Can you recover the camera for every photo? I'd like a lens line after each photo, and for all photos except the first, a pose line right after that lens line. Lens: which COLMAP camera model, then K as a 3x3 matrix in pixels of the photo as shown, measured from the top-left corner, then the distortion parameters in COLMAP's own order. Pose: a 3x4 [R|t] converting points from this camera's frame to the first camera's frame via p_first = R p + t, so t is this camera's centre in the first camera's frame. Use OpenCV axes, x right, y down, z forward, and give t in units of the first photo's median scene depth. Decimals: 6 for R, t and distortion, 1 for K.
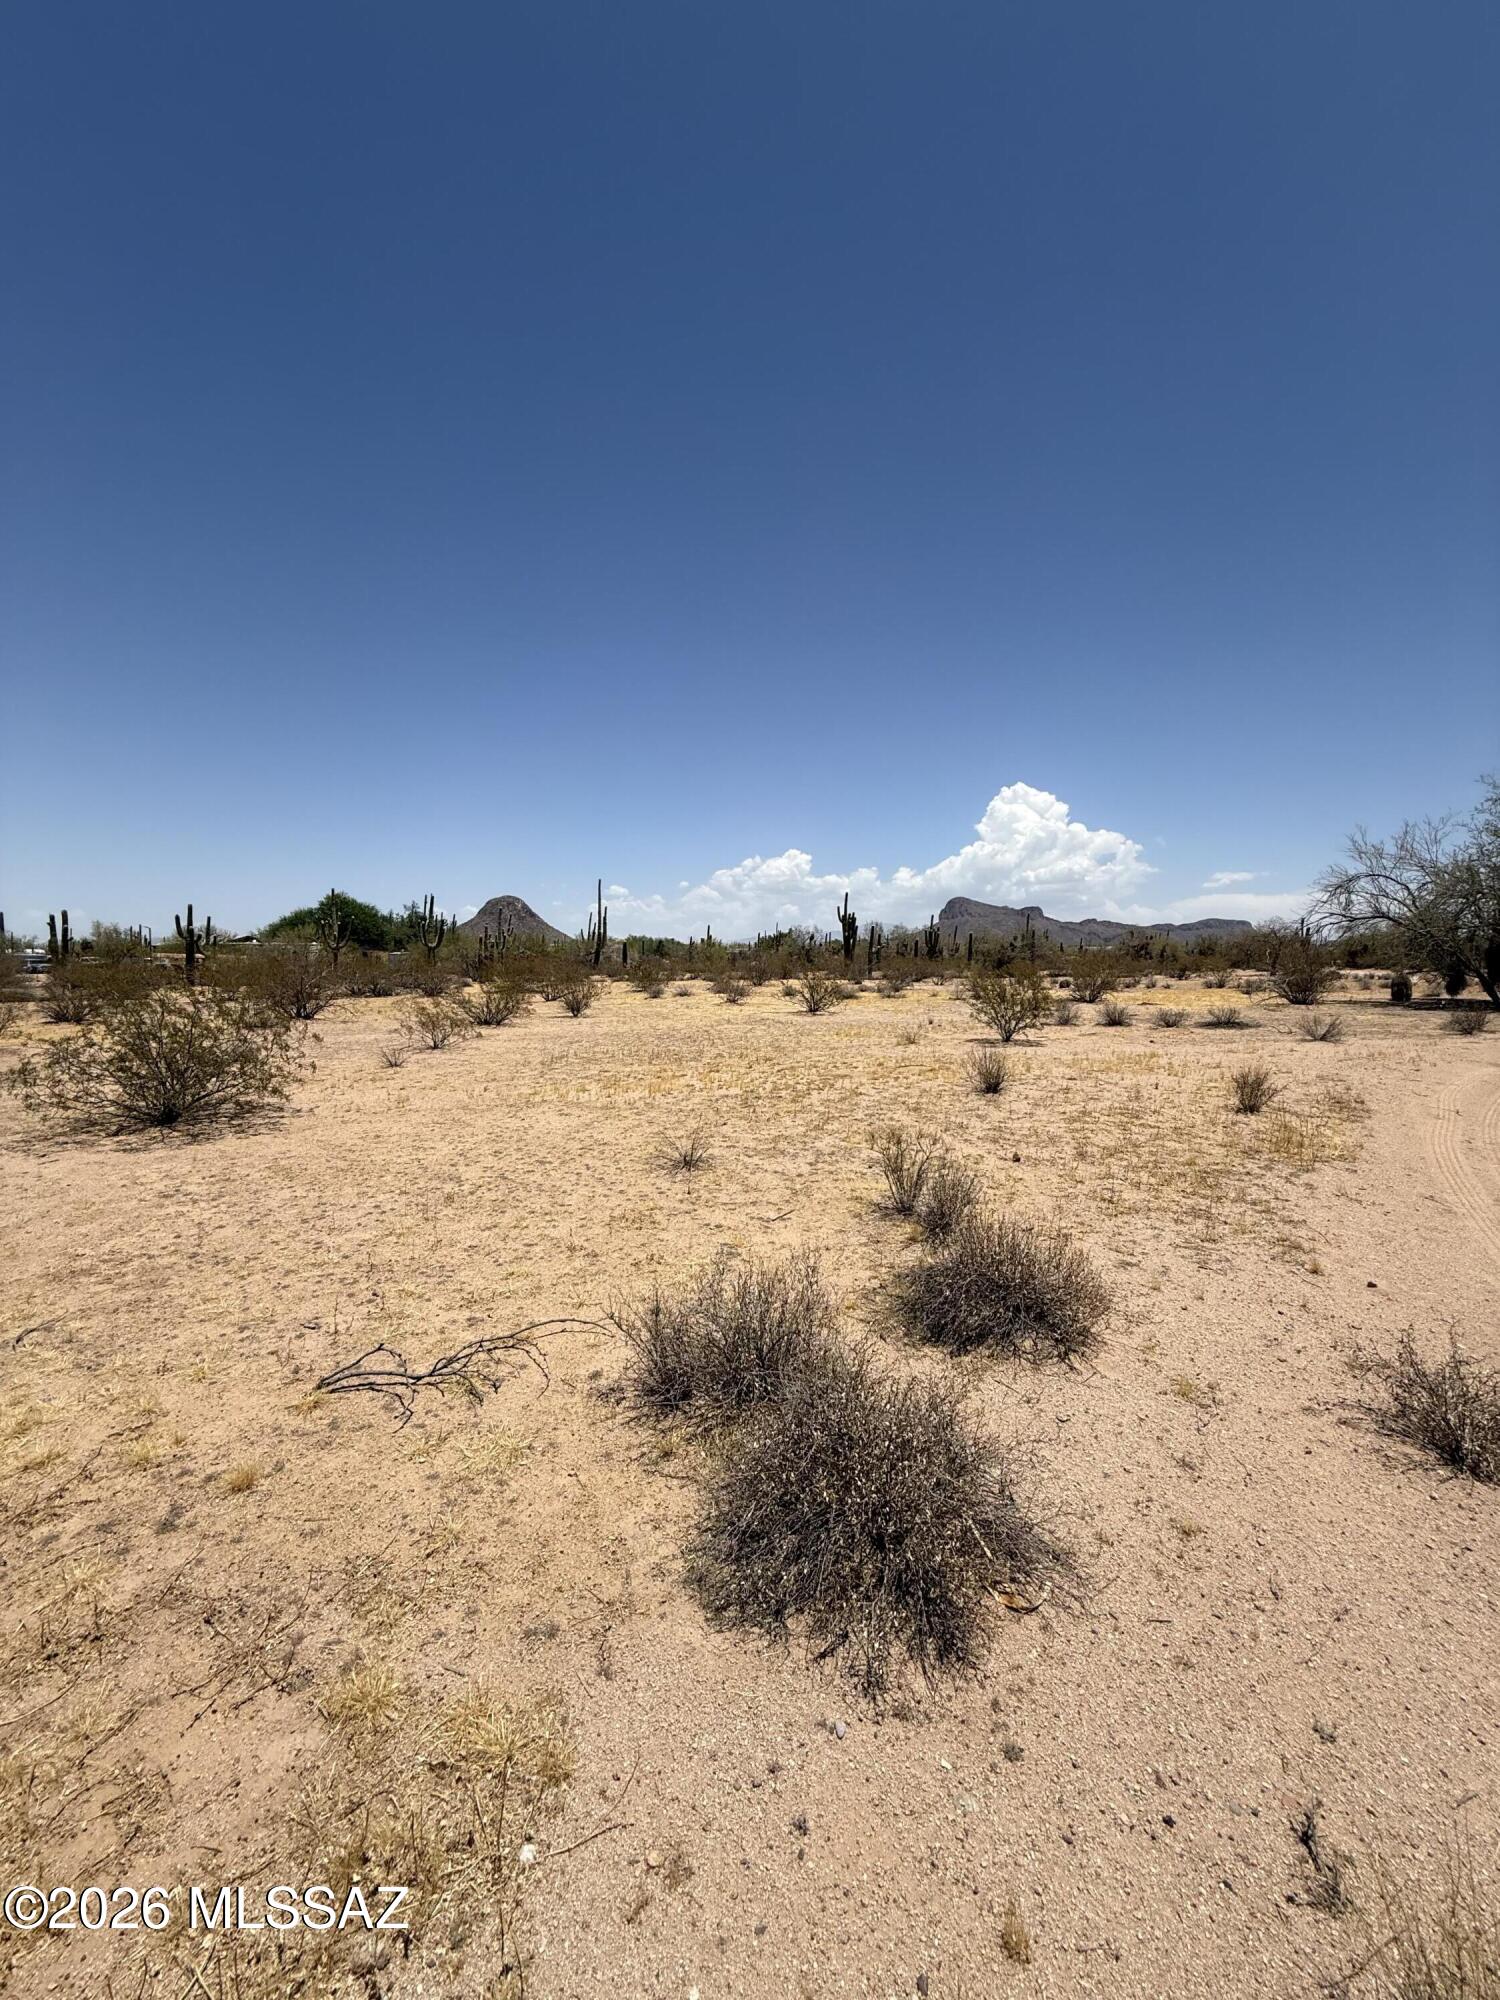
lens RADIAL K [[803.4, 0, 739.1], [0, 803.4, 999.9], [0, 0, 1]] dist [-0.001227, 0.000984]
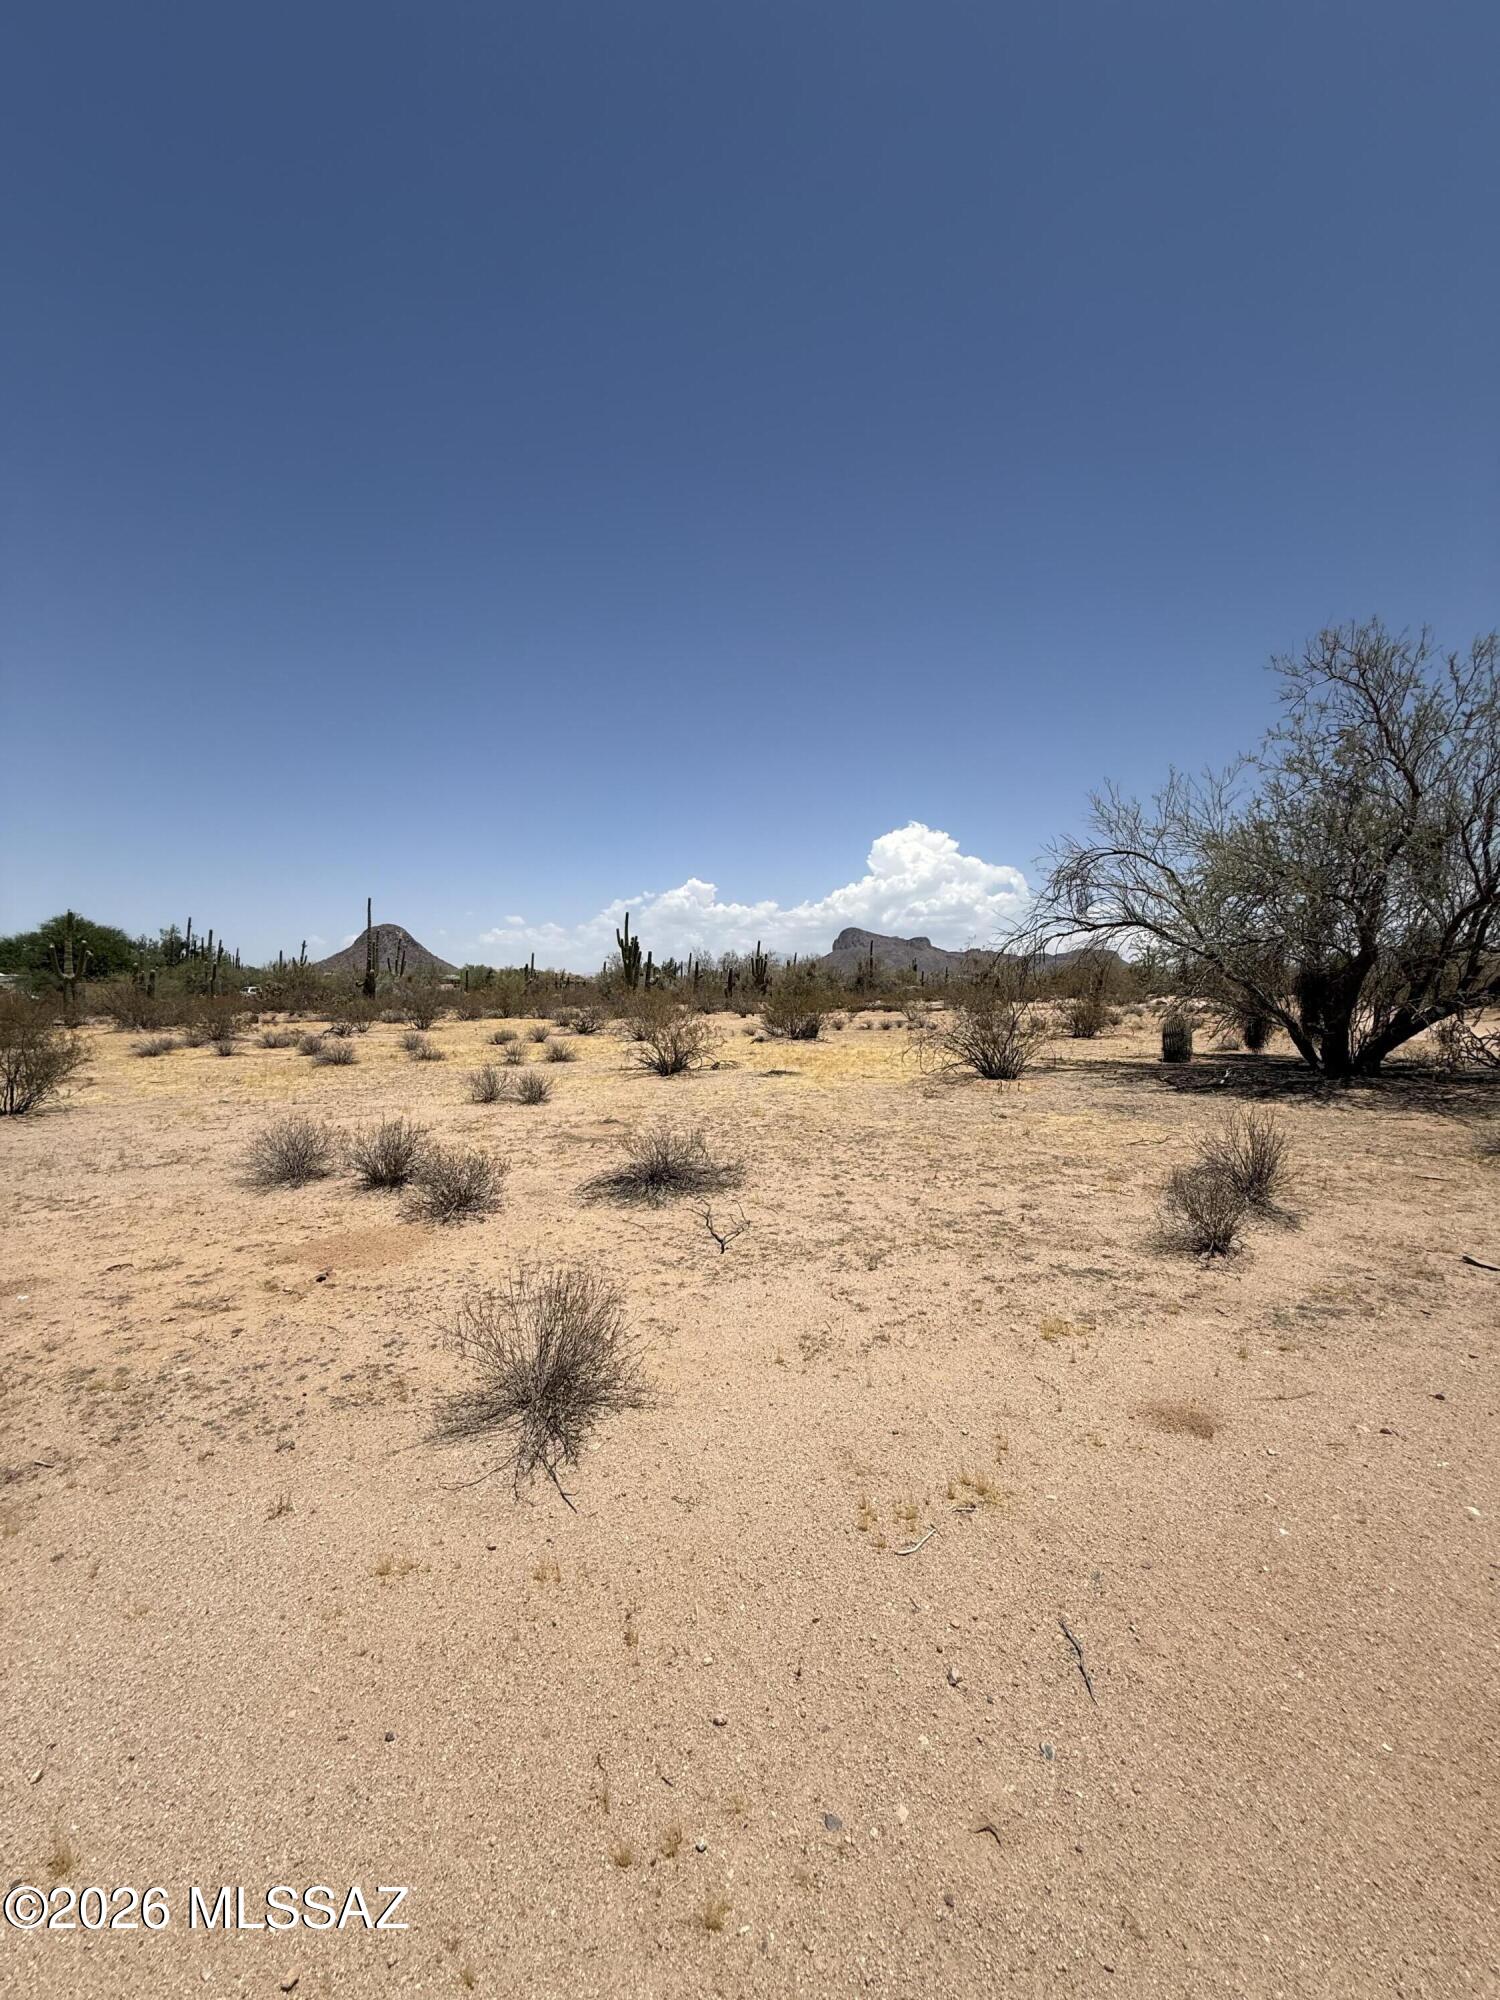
lens RADIAL K [[803.4, 0, 752.0], [0, 803.4, 1003.3], [0, 0, 1]] dist [-0.001227, 0.000984]
pose [[0.992121, -0.007646, 0.125053, 0.091585], [0.011836, 0.999392, -0.032802, -0.005892], [-0.124726, 0.034024, 0.991608, 0.092512]]
